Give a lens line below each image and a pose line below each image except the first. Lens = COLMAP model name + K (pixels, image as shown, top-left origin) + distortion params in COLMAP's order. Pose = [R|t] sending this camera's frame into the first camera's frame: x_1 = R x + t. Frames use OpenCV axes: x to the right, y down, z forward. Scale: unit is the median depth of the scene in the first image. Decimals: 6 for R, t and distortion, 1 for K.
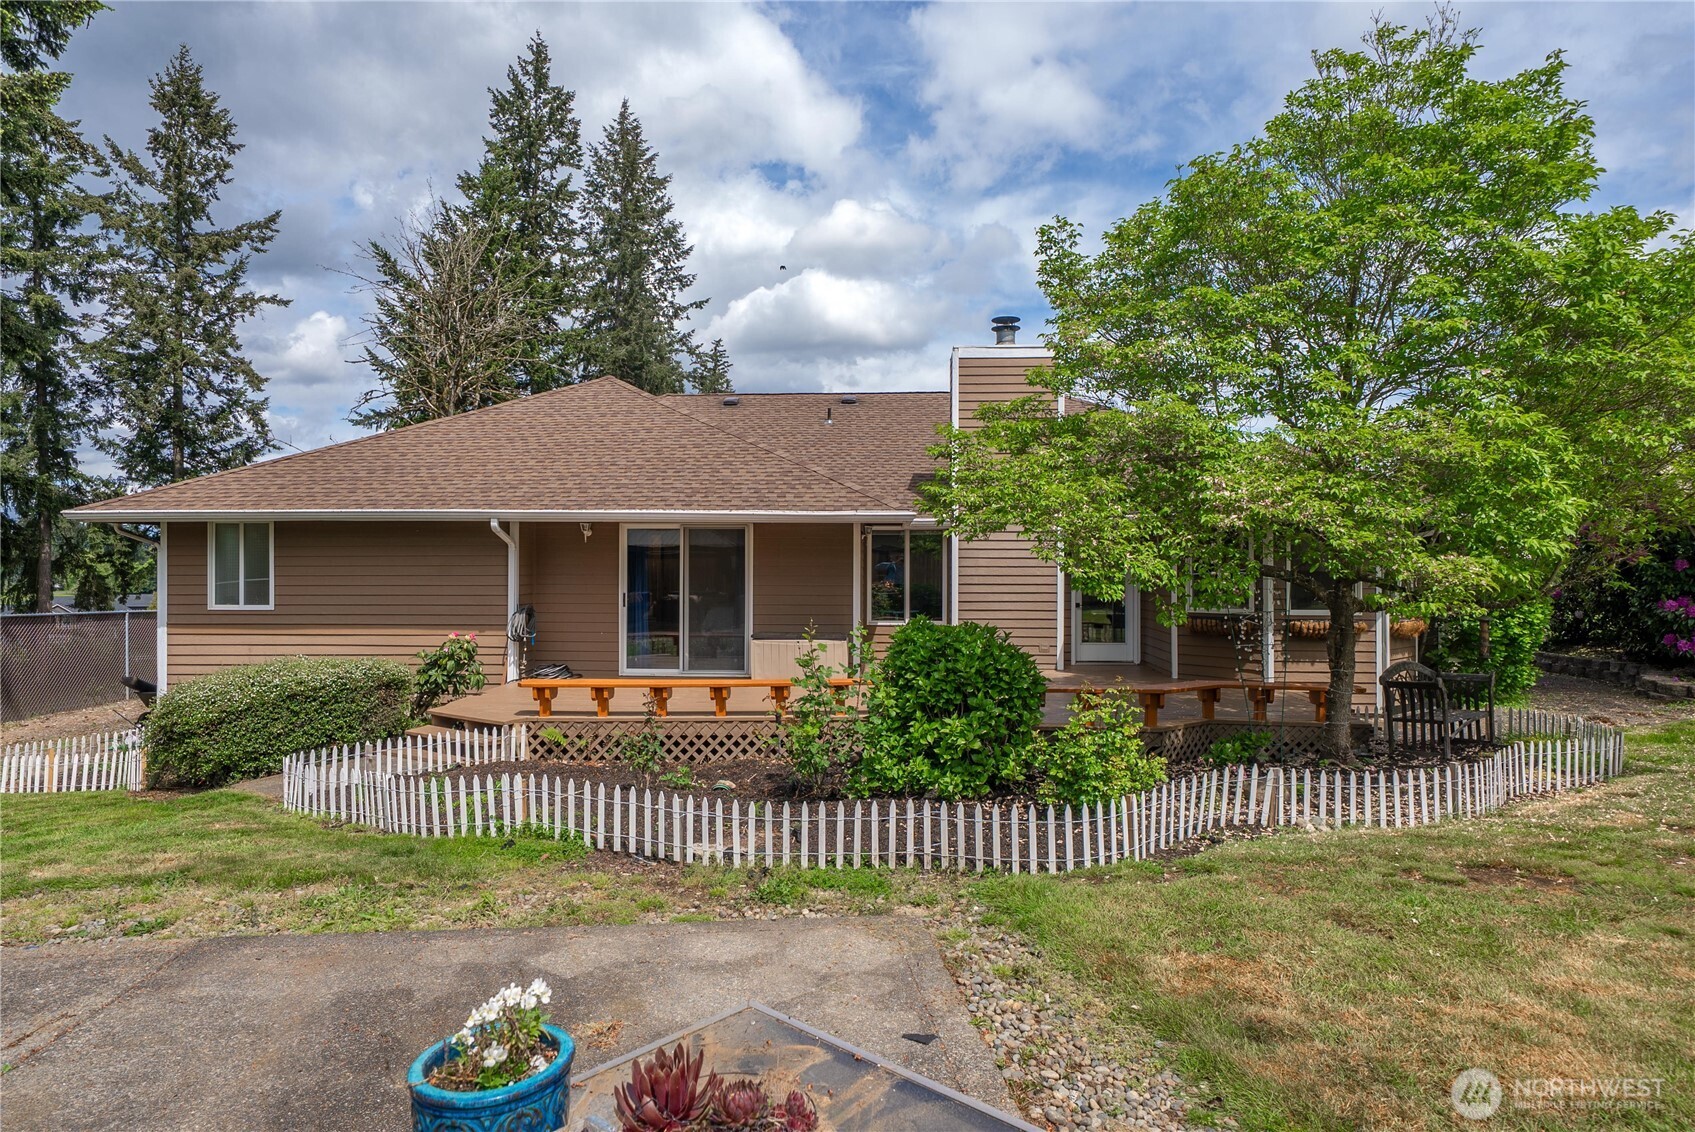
lens RADIAL K [[882.0, 0, 847.5], [0, 882.0, 566.0], [0, 0, 1]] dist [-0.004174, 0.001703]
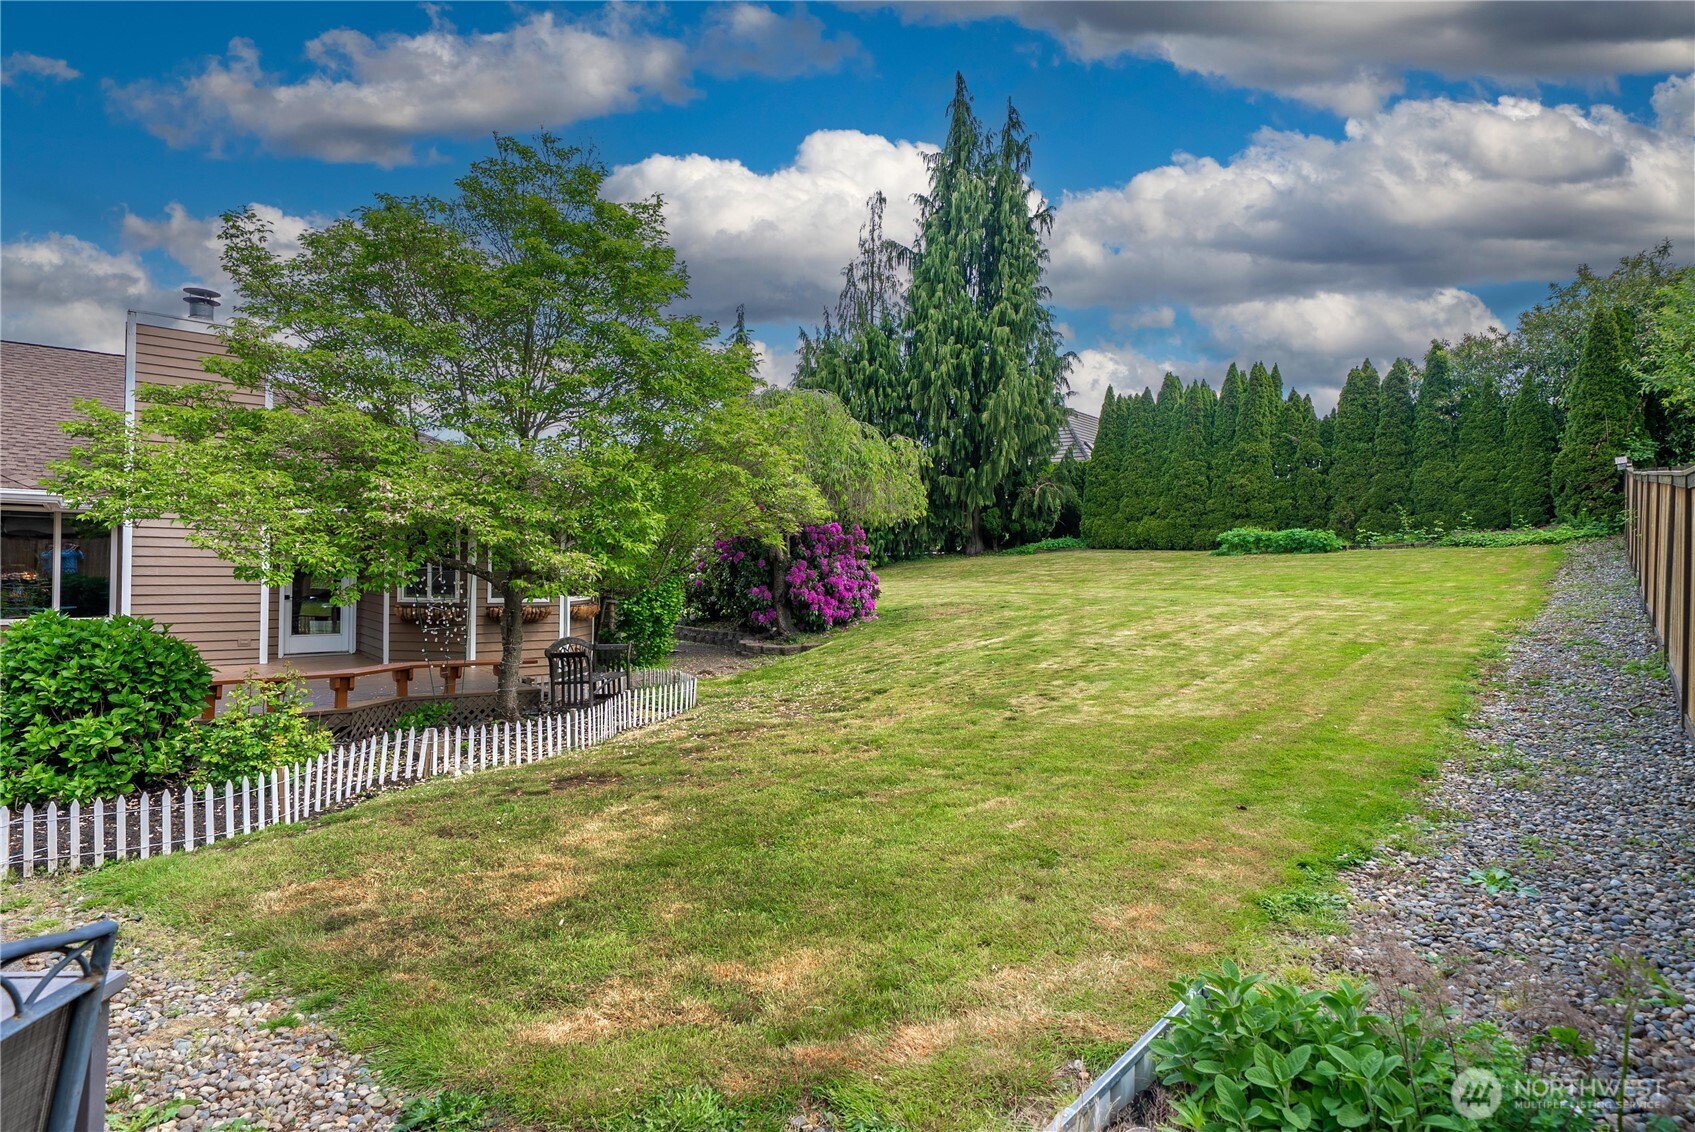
lens RADIAL K [[882.0, 0, 847.5], [0, 882.0, 566.0], [0, 0, 1]] dist [-0.004174, 0.001703]
pose [[0.730584, 0.009462, 0.682758, 0.070230], [-0.013597, 0.999907, 0.000693, 0.000201], [-0.682688, -0.009790, 0.730644, -0.228525]]
